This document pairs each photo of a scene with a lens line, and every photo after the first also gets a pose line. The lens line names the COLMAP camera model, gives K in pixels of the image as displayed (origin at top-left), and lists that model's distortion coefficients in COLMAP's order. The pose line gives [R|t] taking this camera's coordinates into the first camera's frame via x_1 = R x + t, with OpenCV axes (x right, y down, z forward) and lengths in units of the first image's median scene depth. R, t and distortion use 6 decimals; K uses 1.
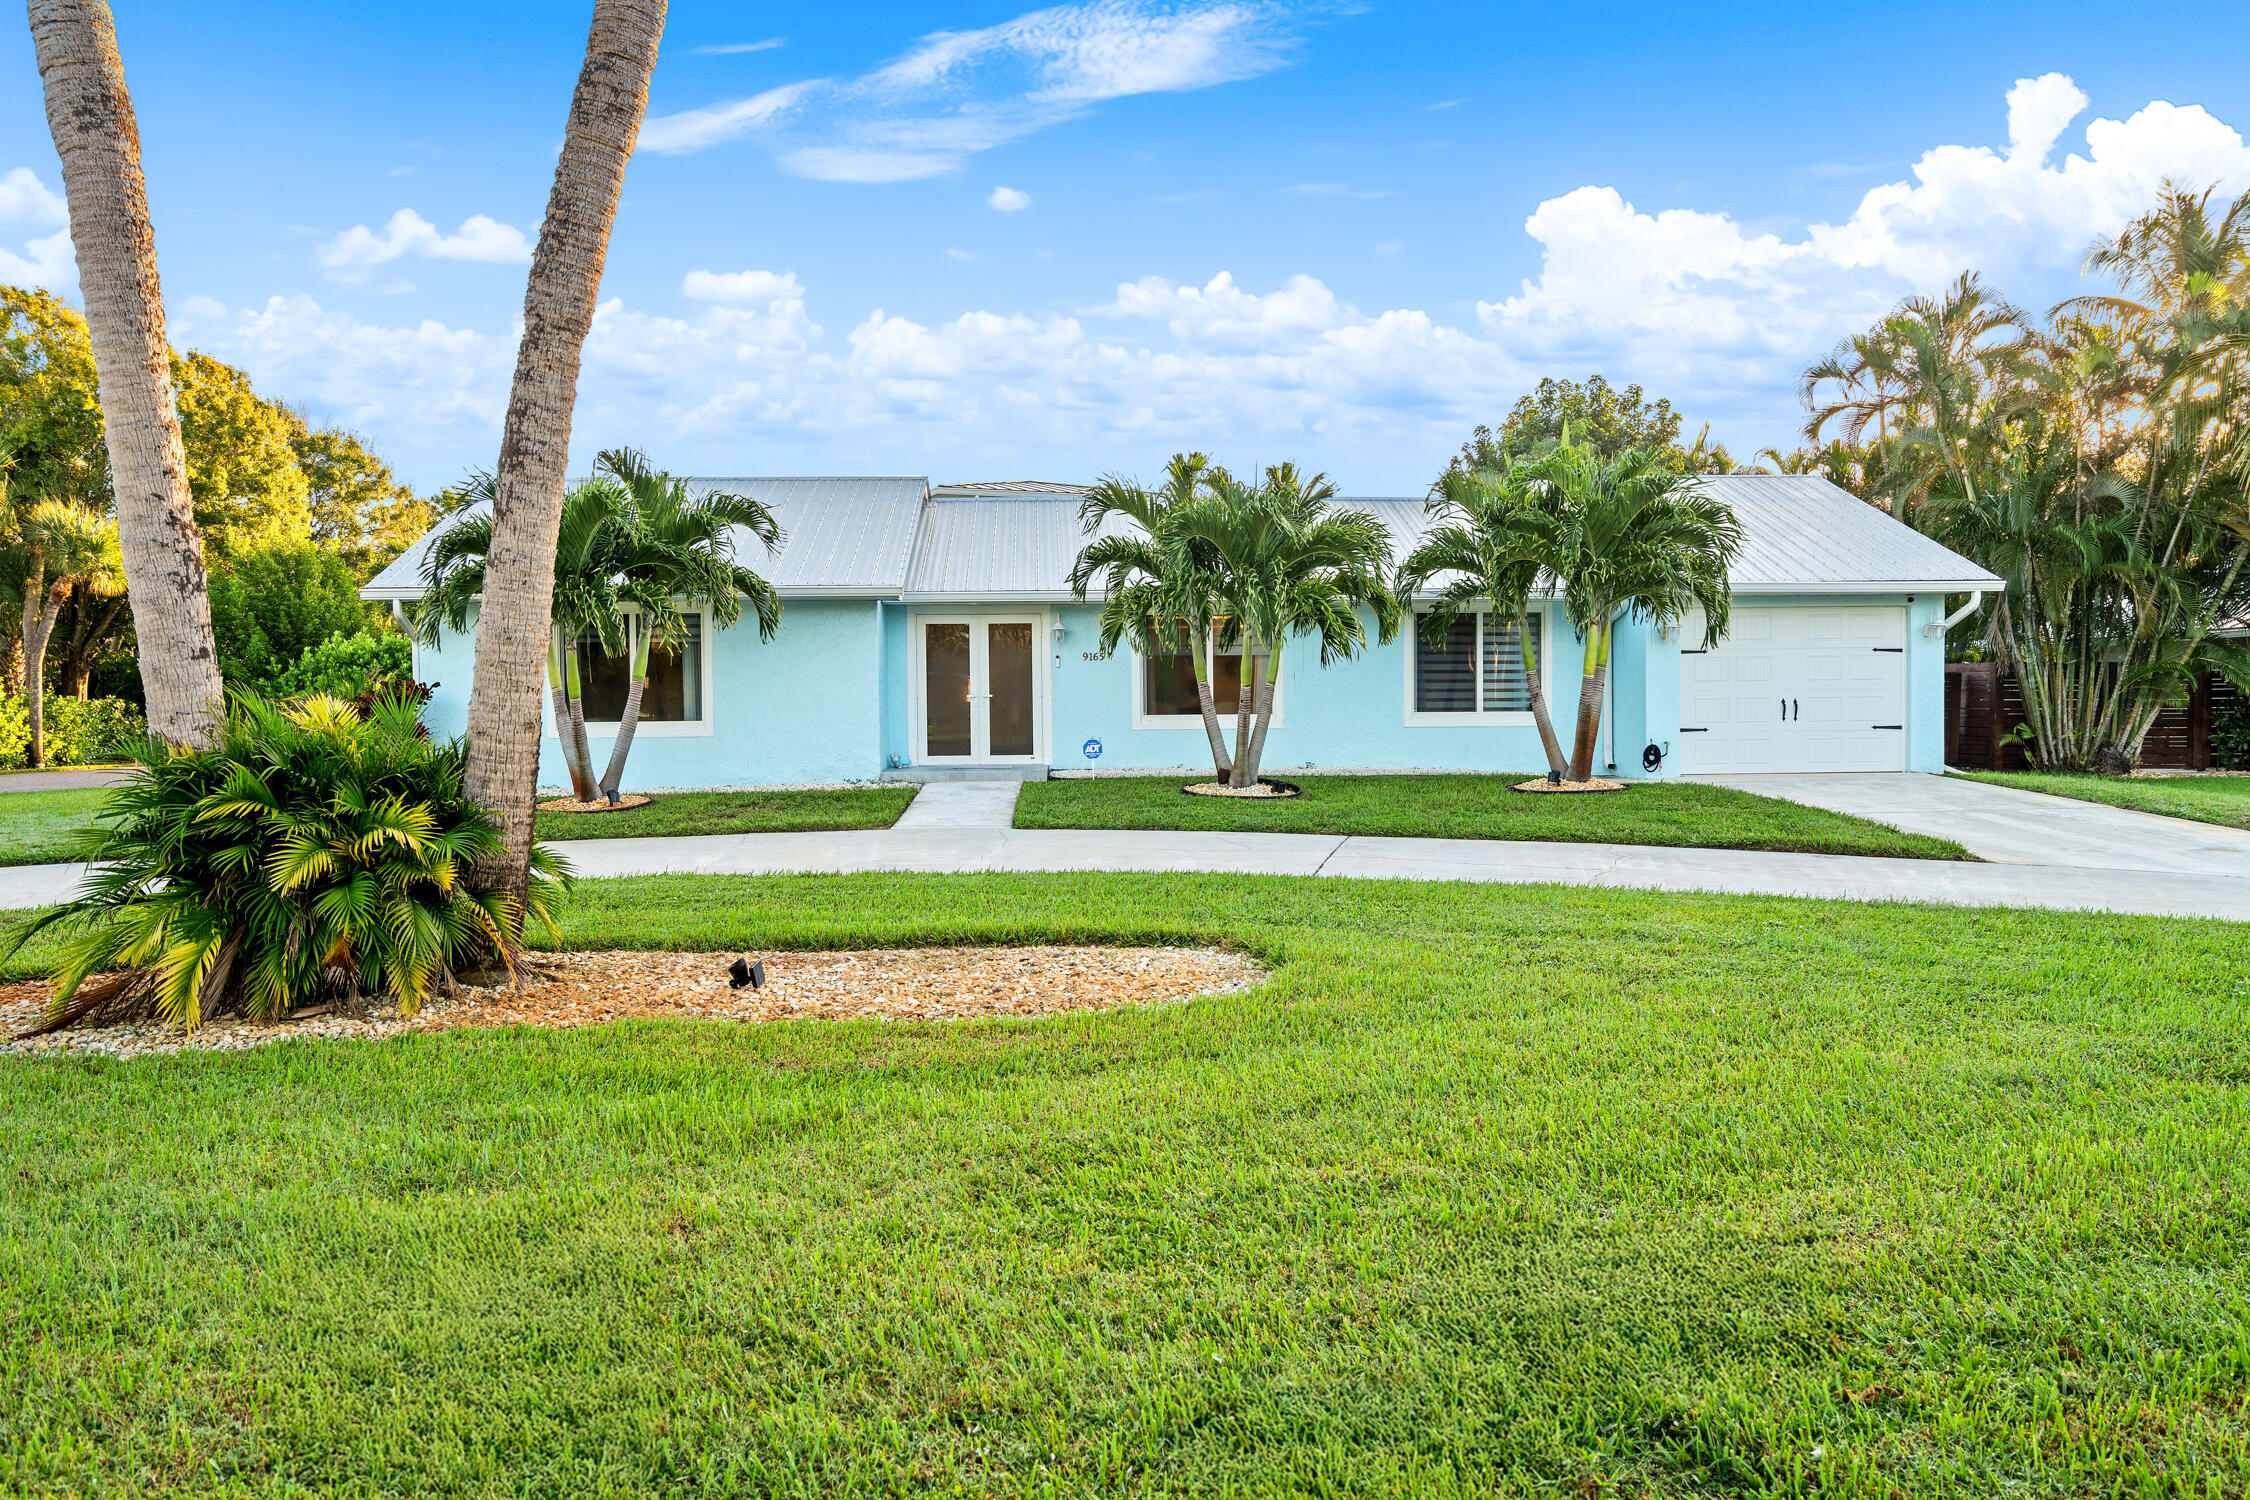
lens RADIAL K [[1602.3, 0, 1123.5], [0, 1602.3, 753.5], [0, 0, 1]] dist [0.006906, 0.001681]
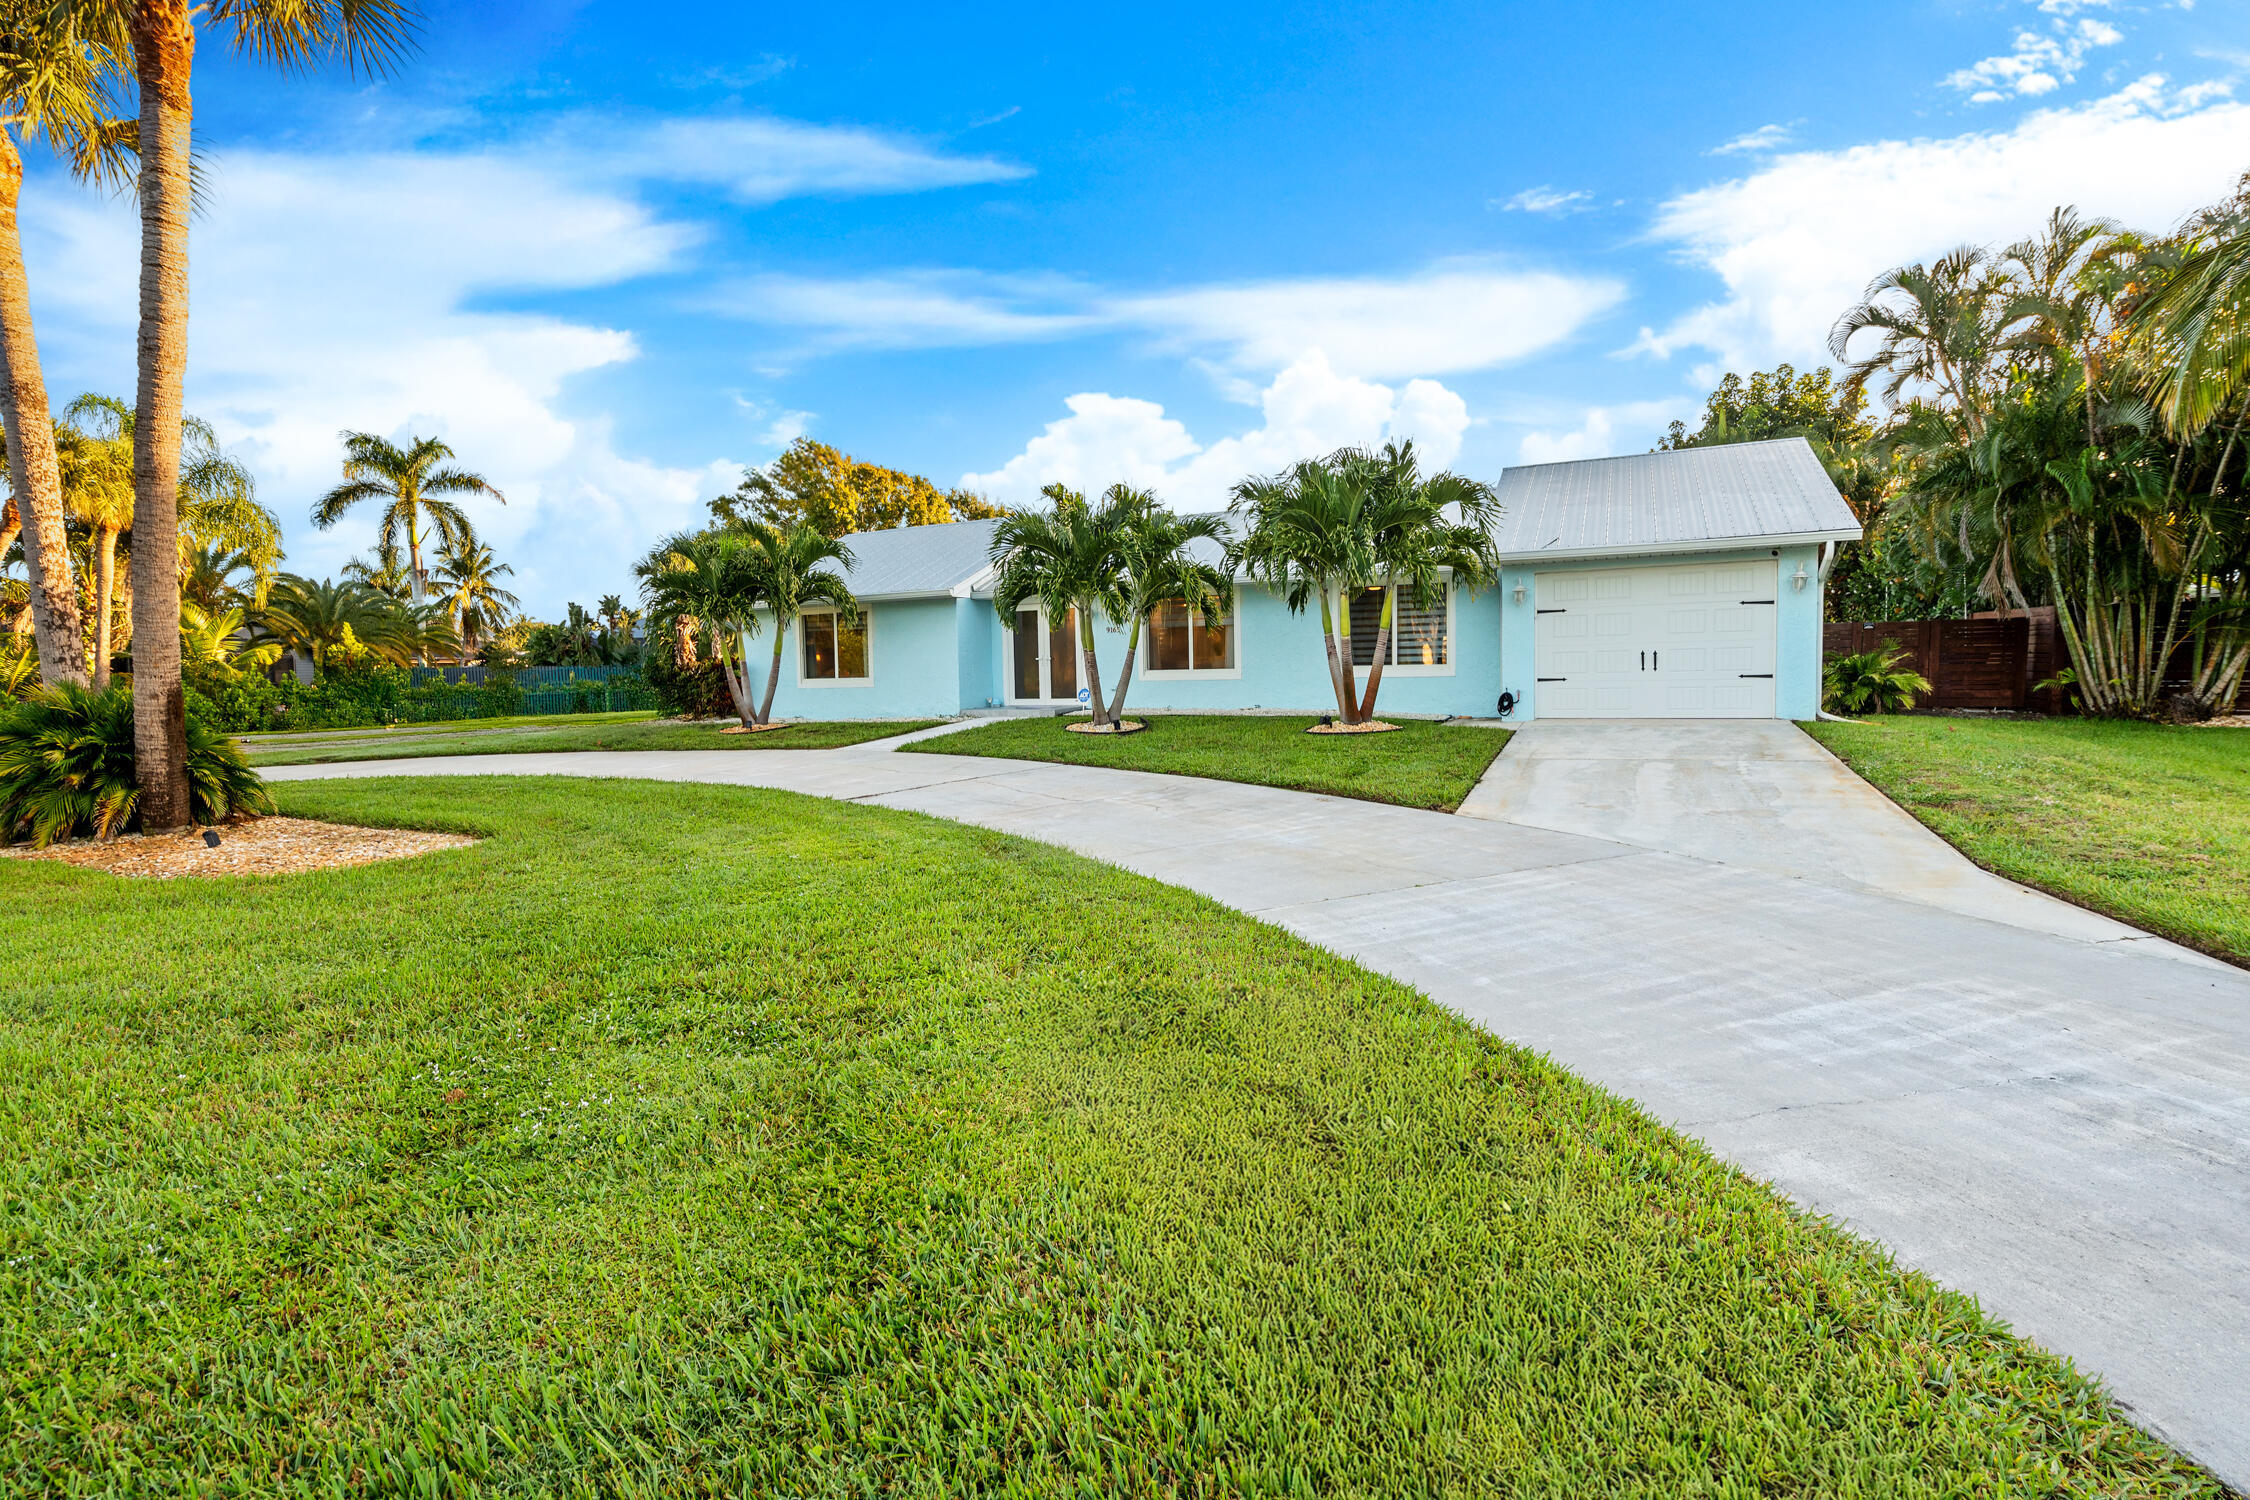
lens RADIAL K [[1017.9, 0, 1124.5], [0, 1017.9, 746.4], [0, 0, 1]] dist [0.000761, 0.000458]
pose [[0.871170, 0.027970, -0.490185, 0.448389], [0.001628, 0.998206, 0.059851, -0.011212], [0.490979, -0.052939, 0.869561, 0.212782]]
